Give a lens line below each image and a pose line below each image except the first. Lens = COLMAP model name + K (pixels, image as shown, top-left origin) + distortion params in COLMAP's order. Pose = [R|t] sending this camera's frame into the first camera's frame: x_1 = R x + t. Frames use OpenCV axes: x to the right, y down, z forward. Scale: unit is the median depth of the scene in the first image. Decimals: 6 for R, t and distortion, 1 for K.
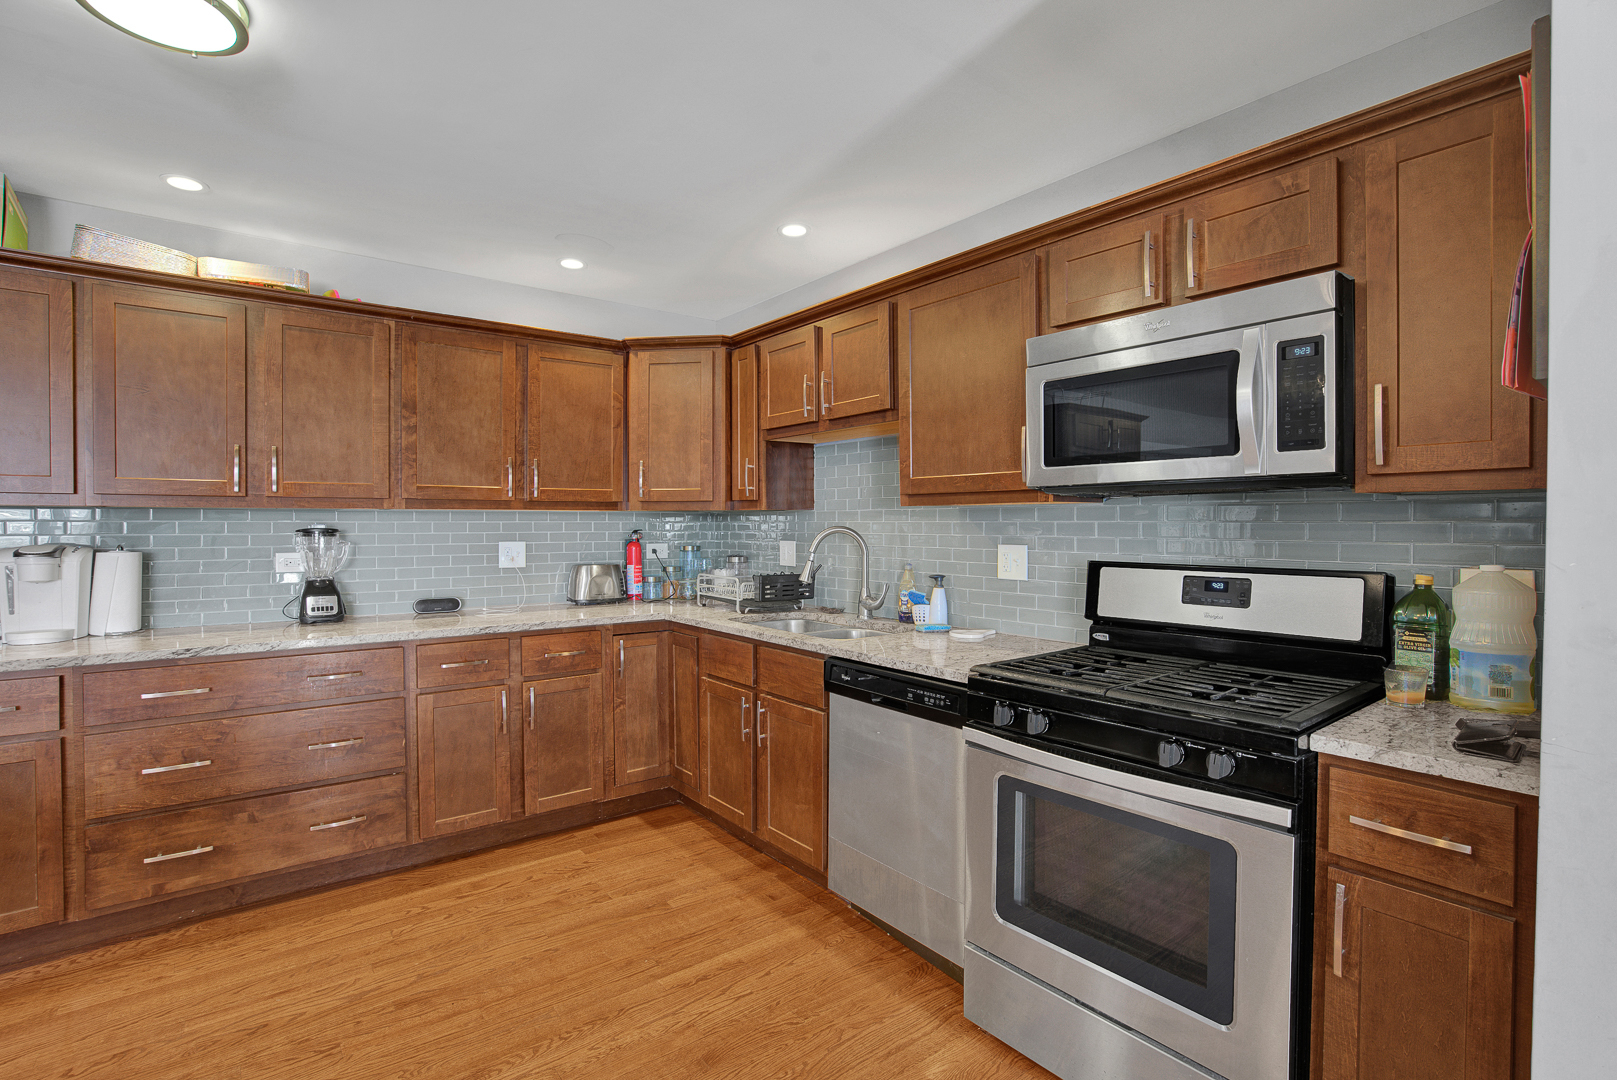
lens RADIAL K [[753.7, 0, 811.0], [0, 753.7, 531.3], [0, 0, 1]] dist [-0.060999, 0.024263]
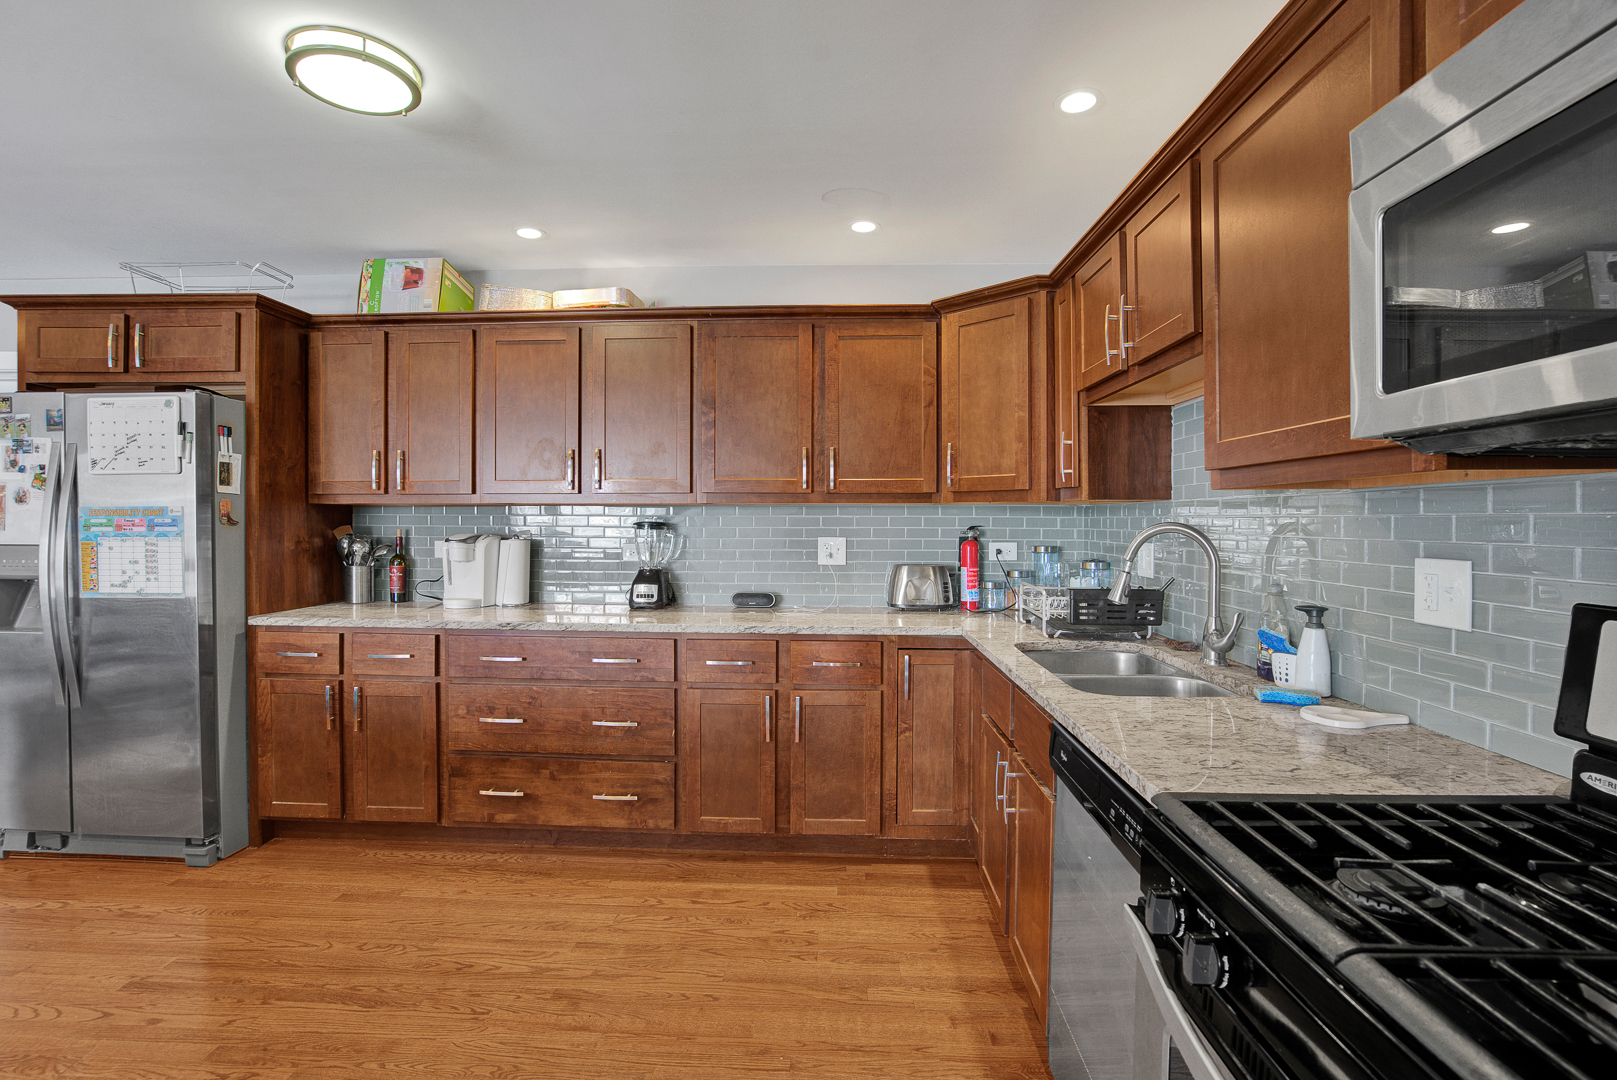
lens RADIAL K [[761.5, 0, 803.8], [0, 761.5, 528.4], [0, 0, 1]] dist [-0.064717, 0.024931]
pose [[0.760581, 0.009767, -0.649169, 0.243146], [-0.009373, 0.999948, 0.004062, -0.001157], [0.649175, 0.002995, 0.760633, 0.304725]]
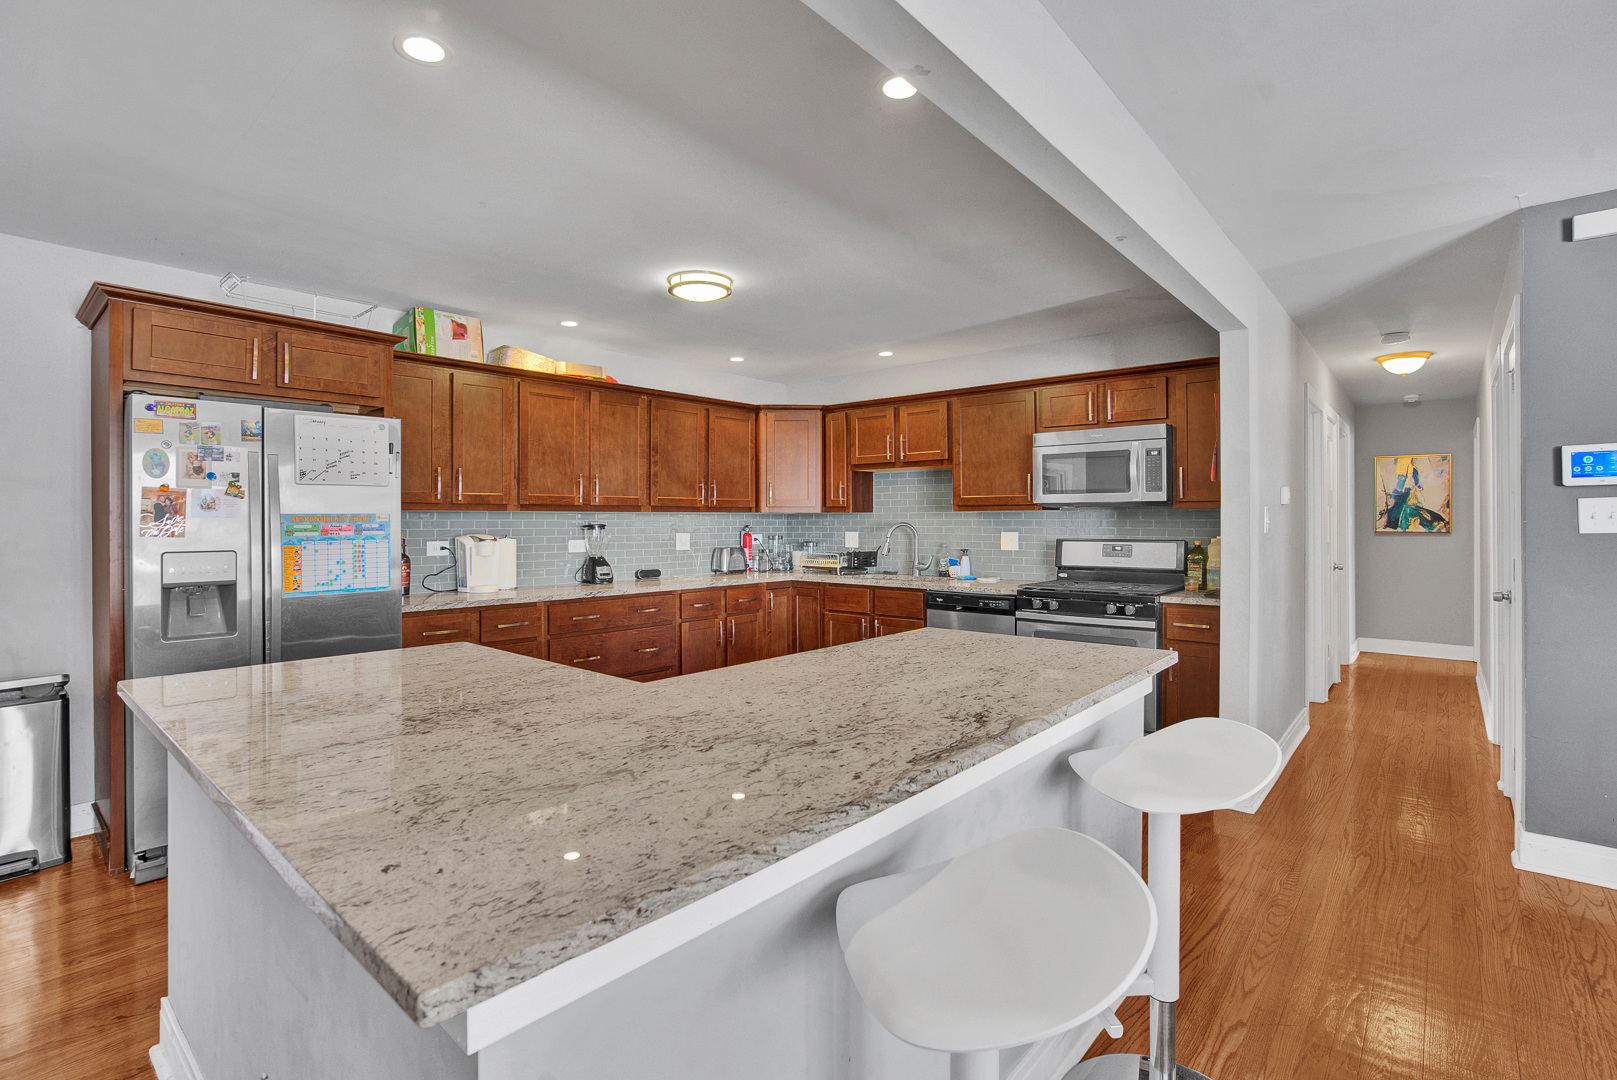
lens RADIAL K [[764.7, 0, 810.9], [0, 764.7, 523.8], [0, 0, 1]] dist [-0.075832, 0.036479]
pose [[0.980579, -0.002657, 0.196108, -0.556372], [0.003934, 0.999974, -0.006122, 0.006958], [-0.196087, 0.006774, 0.980563, -0.728577]]
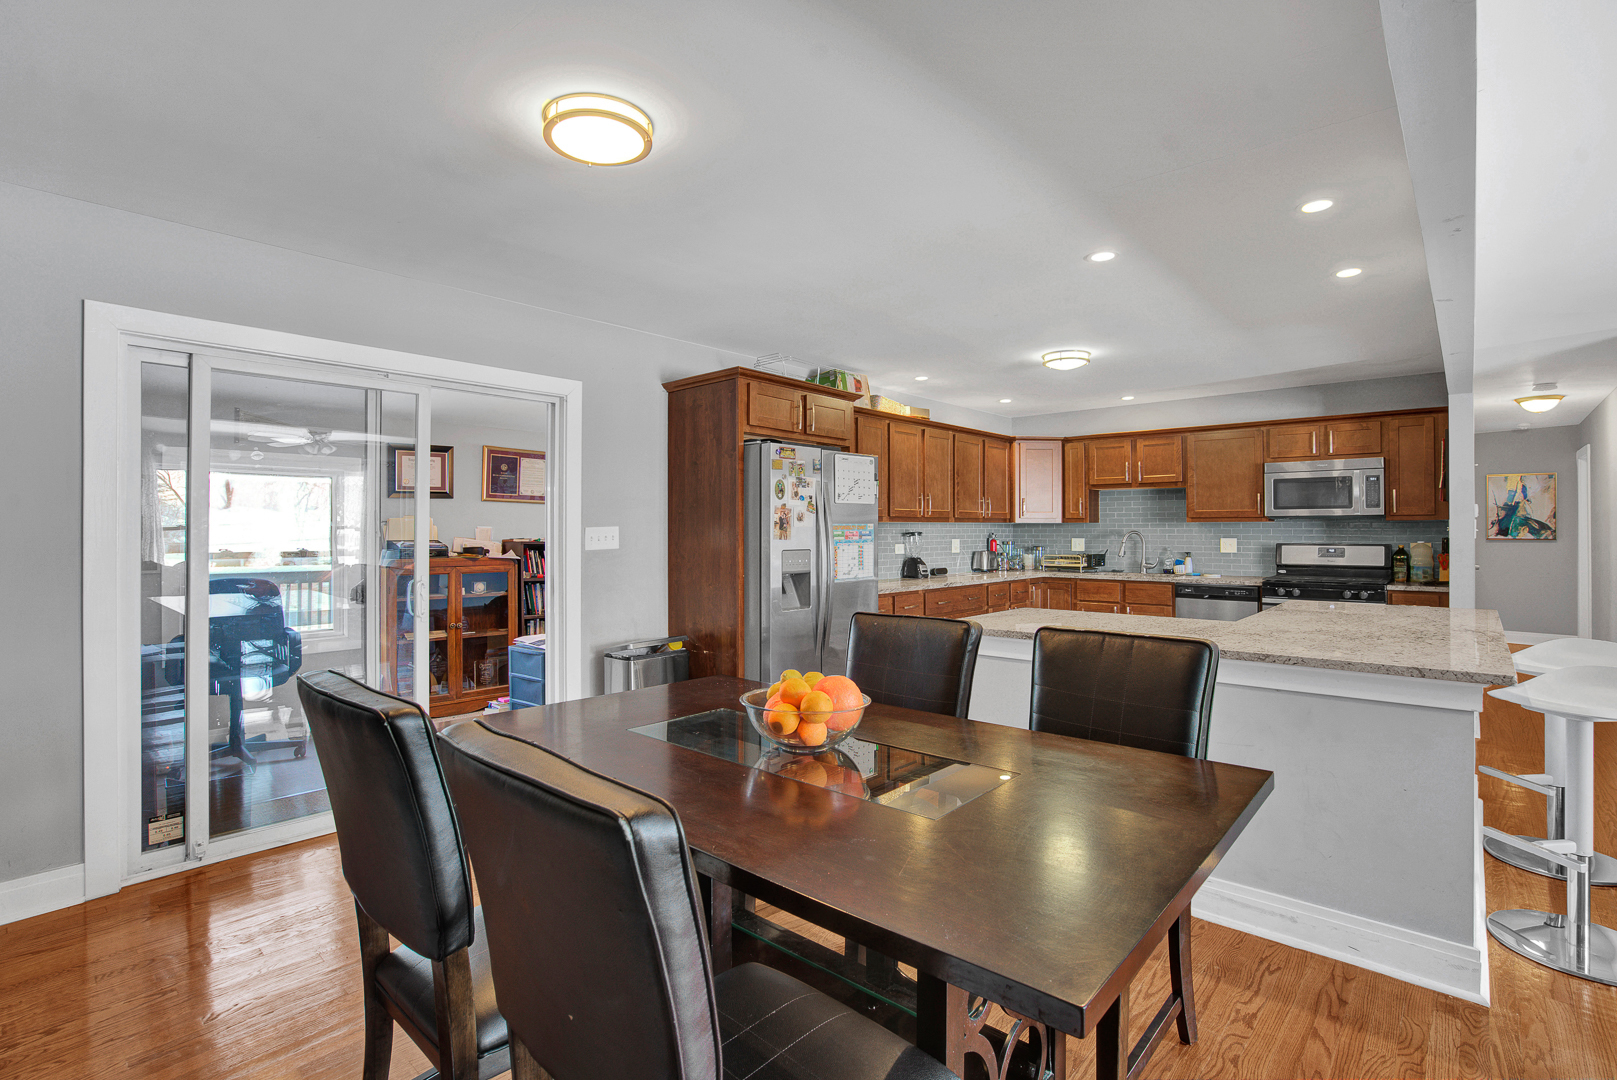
lens RADIAL K [[757.8, 0, 809.5], [0, 757.8, 522.8], [0, 0, 1]] dist [-0.060792, 0.025071]
pose [[0.984923, 0.000600, 0.172995, -1.366051], [0.002703, 0.999819, -0.018858, 0.009648], [-0.172975, 0.019041, 0.984742, -1.046191]]
